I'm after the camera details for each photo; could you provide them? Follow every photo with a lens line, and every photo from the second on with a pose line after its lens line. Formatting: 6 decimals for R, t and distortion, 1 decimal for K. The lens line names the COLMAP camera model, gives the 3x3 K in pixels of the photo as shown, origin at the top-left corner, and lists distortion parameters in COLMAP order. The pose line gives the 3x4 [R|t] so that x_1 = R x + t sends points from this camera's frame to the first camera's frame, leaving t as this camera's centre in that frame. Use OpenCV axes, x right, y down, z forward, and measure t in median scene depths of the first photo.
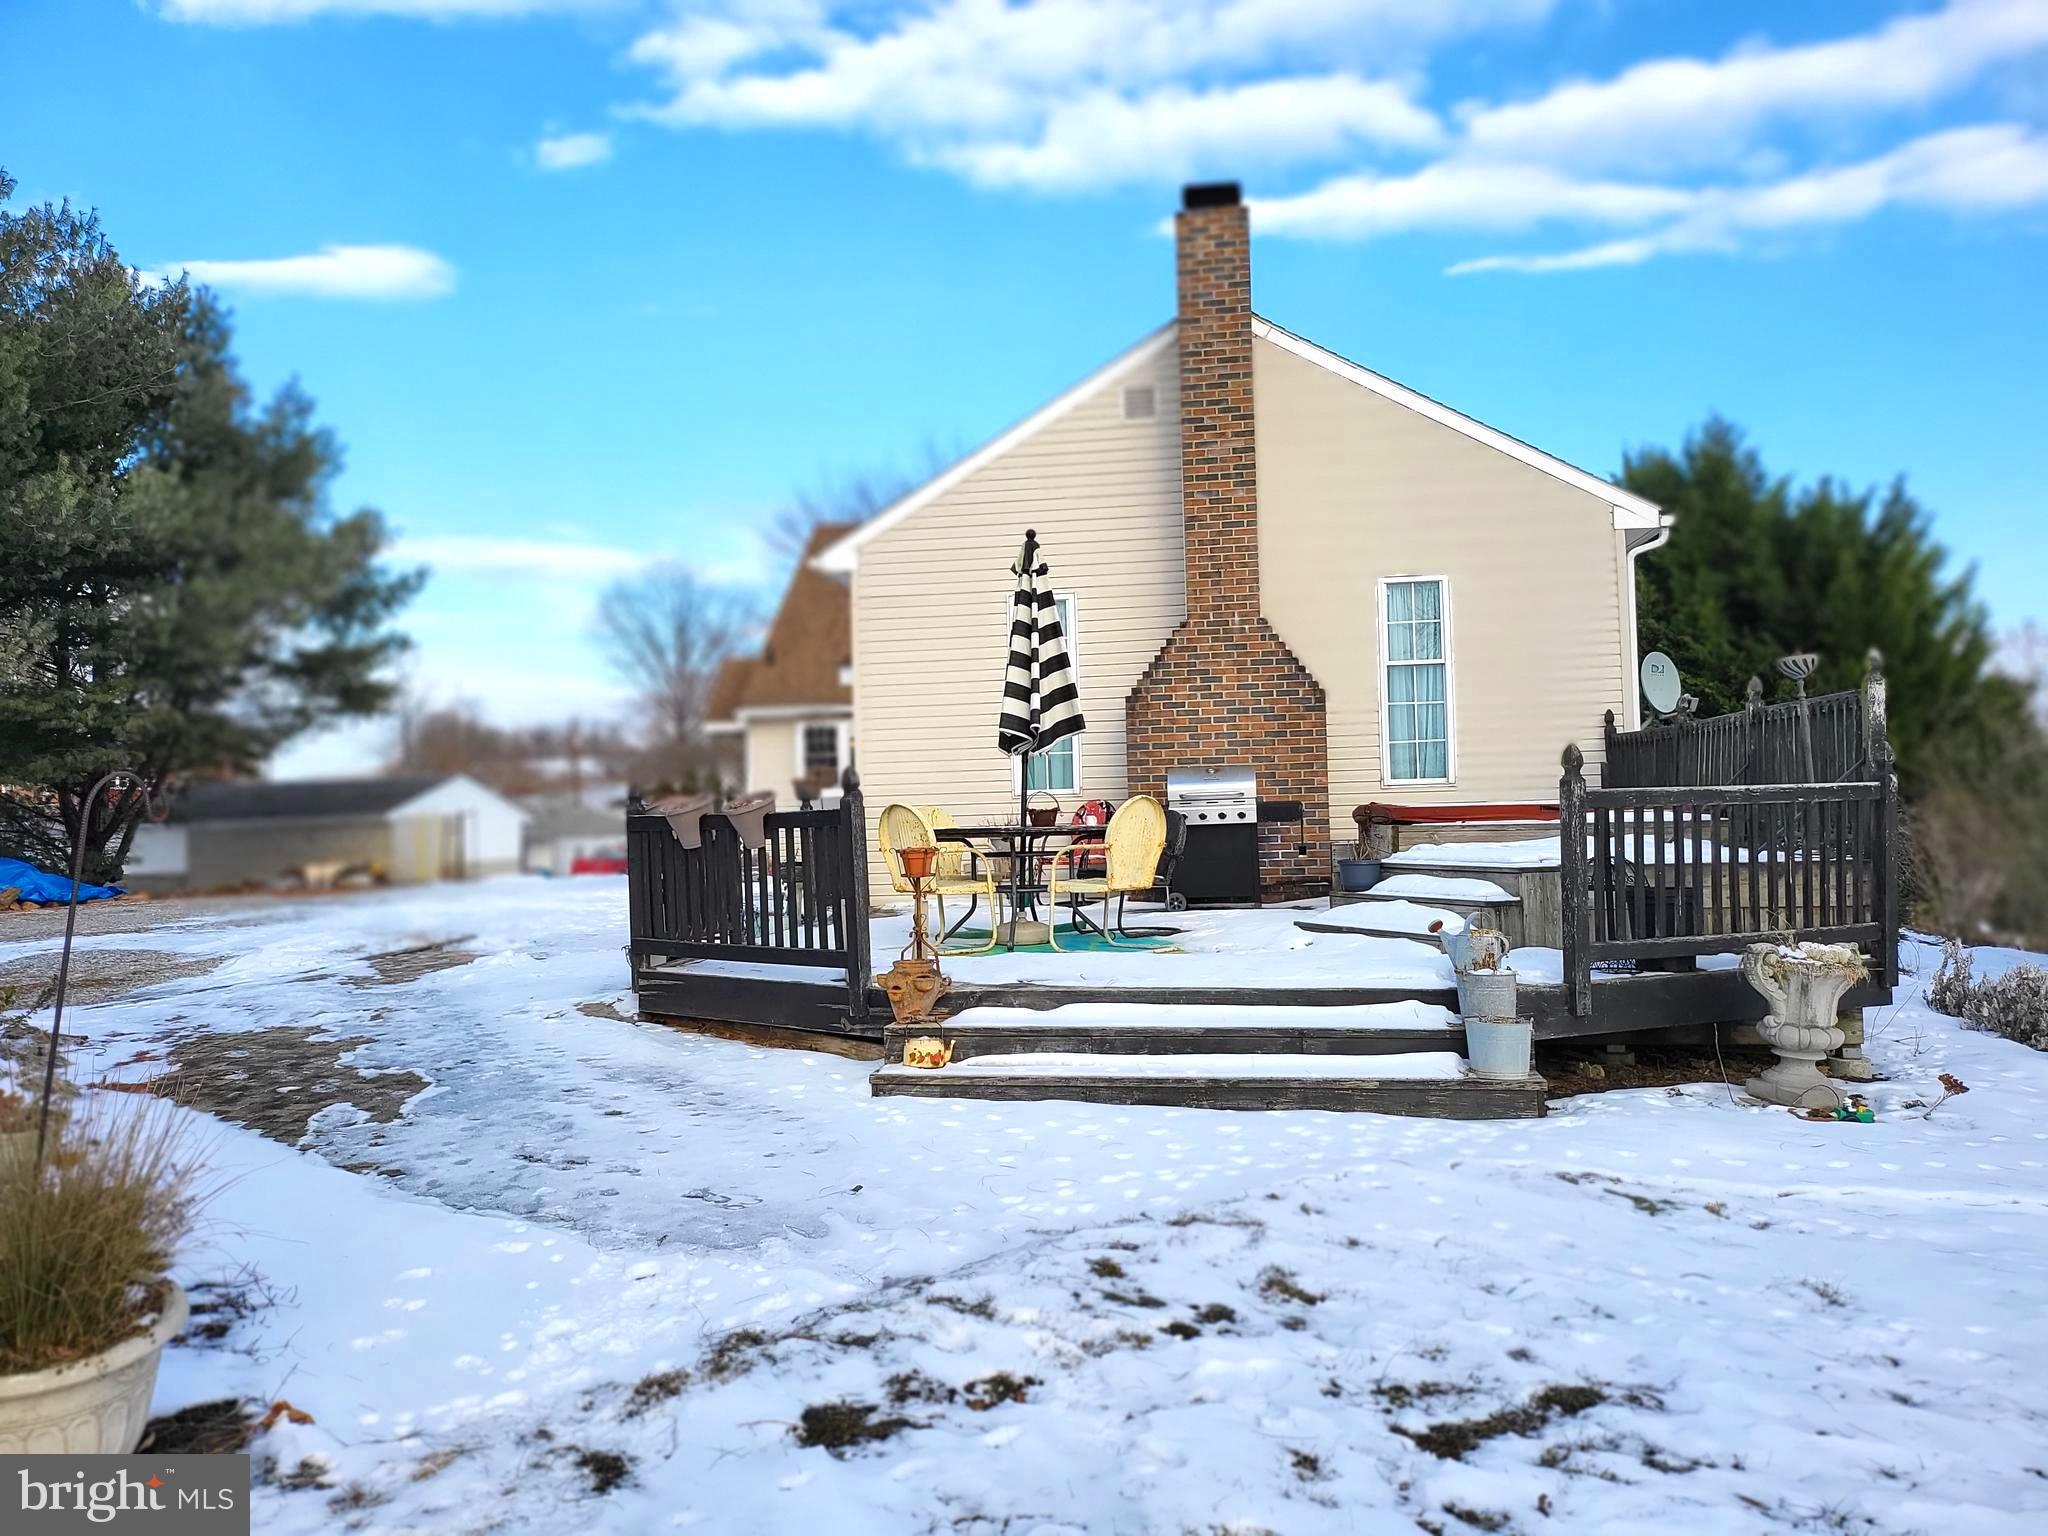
lens RADIAL K [[1431.0, 0, 1021.6], [0, 1431.0, 766.4], [0, 0, 1]] dist [-0.000715, -0.006206]
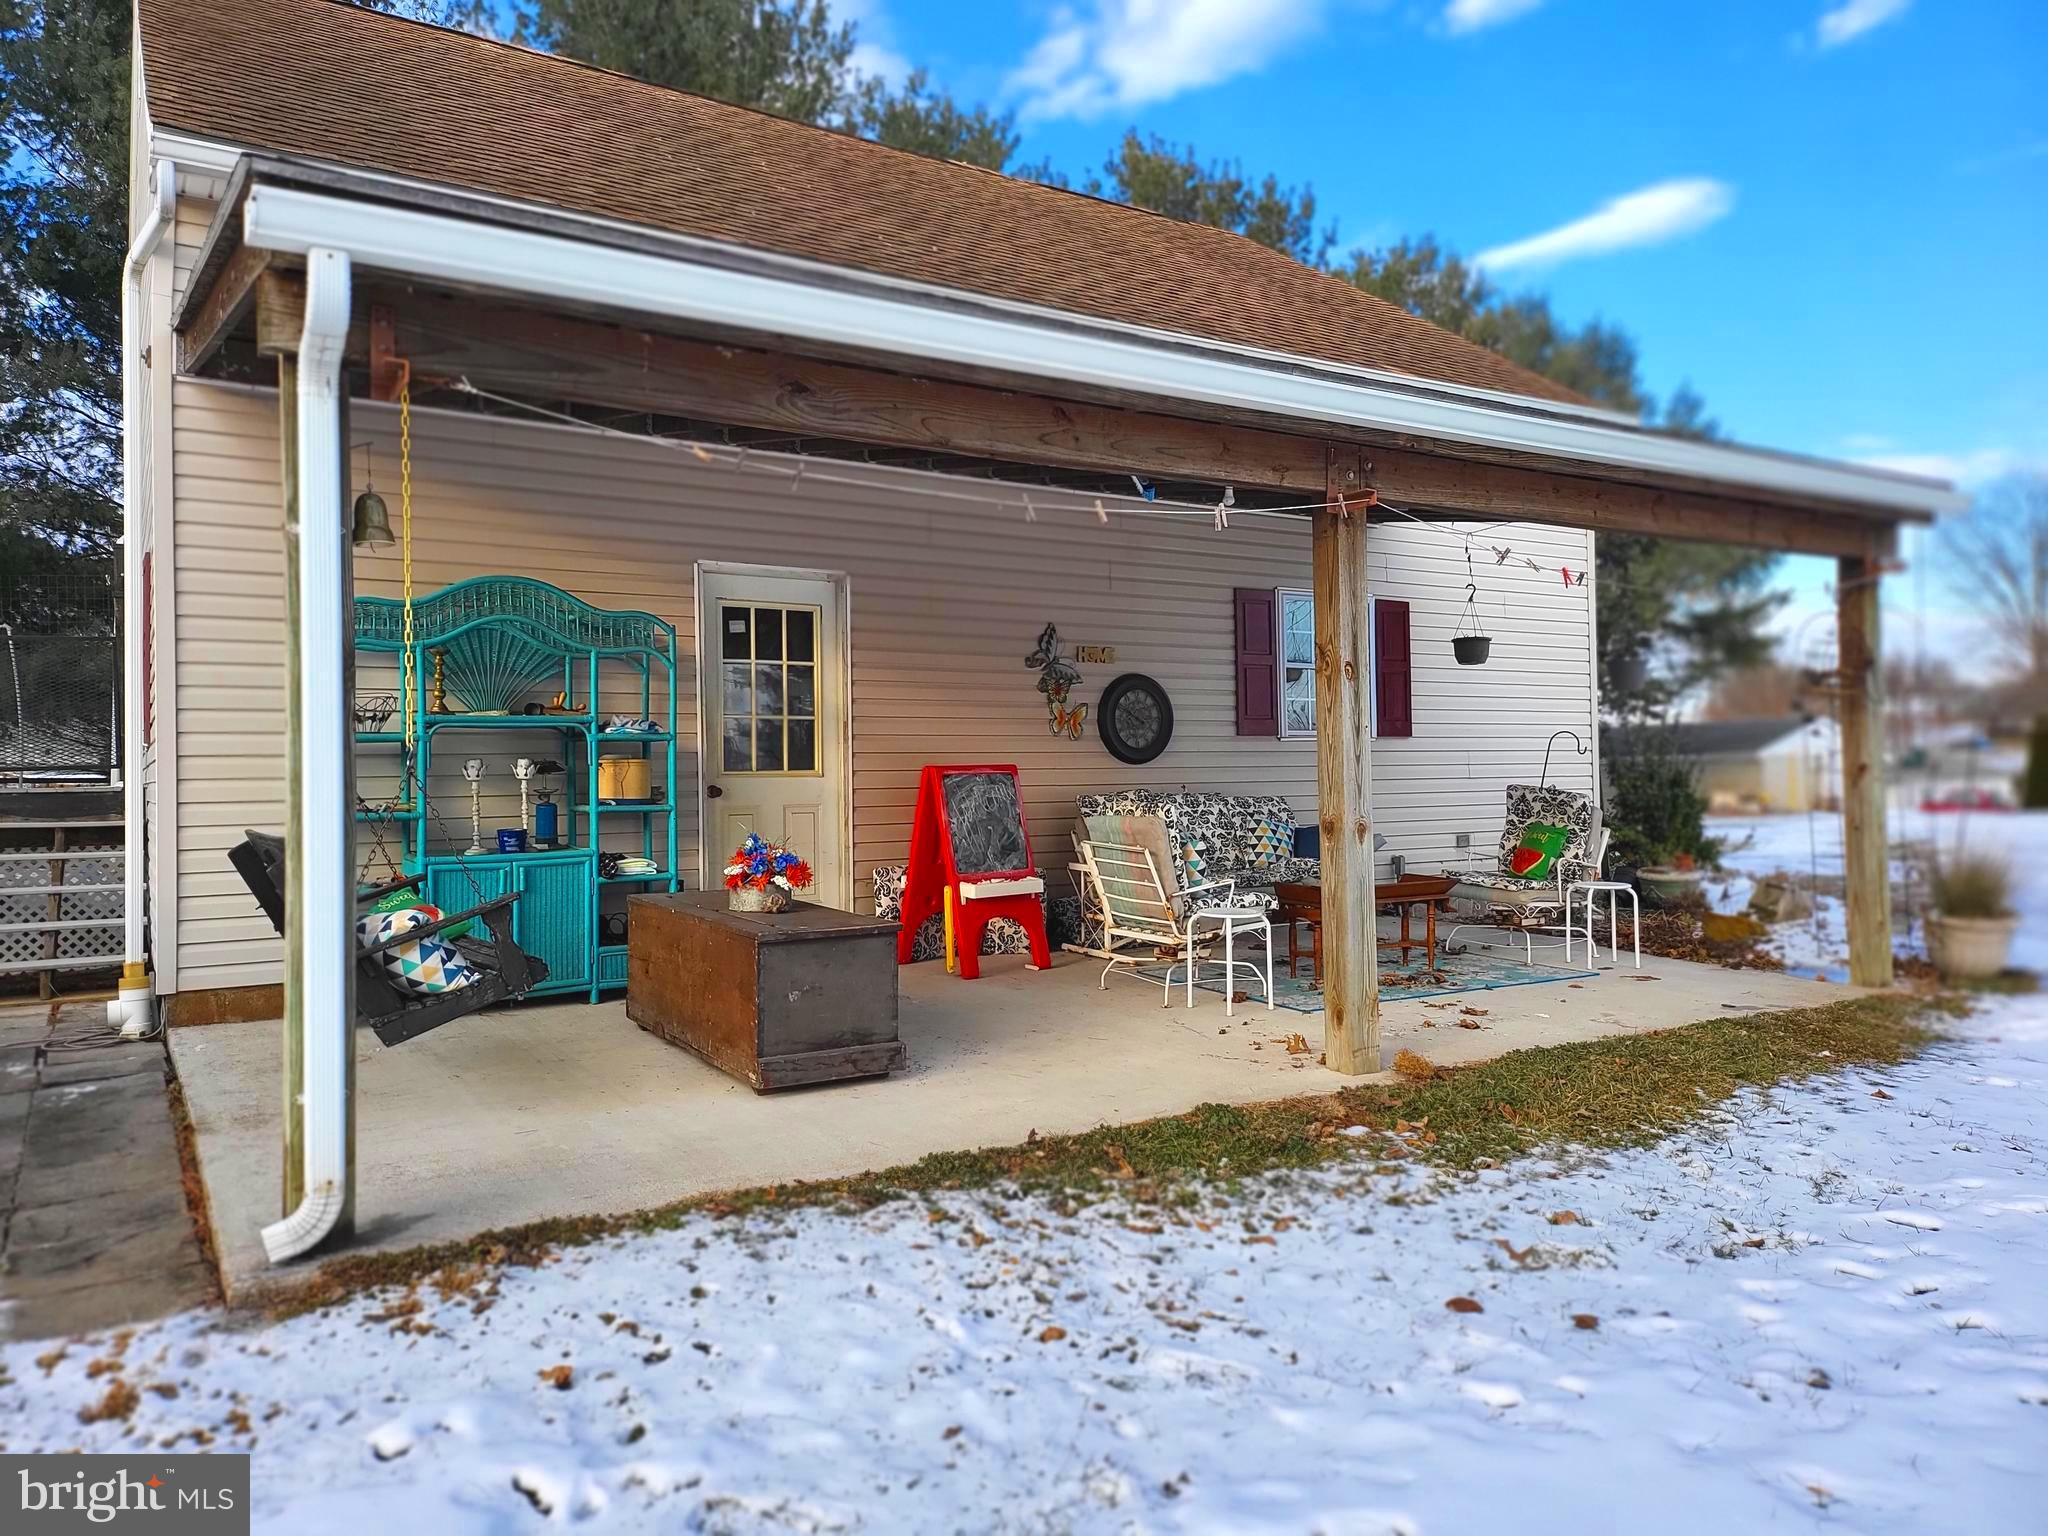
lens RADIAL K [[1431.0, 0, 1017.9], [0, 1431.0, 749.1], [0, 0, 1]] dist [-0.000715, -0.006206]
pose [[0.663485, -0.003759, -0.748180, 0.008318], [0.024280, 0.999569, 0.016510, -0.001764], [0.747795, -0.029120, 0.663290, -0.201556]]
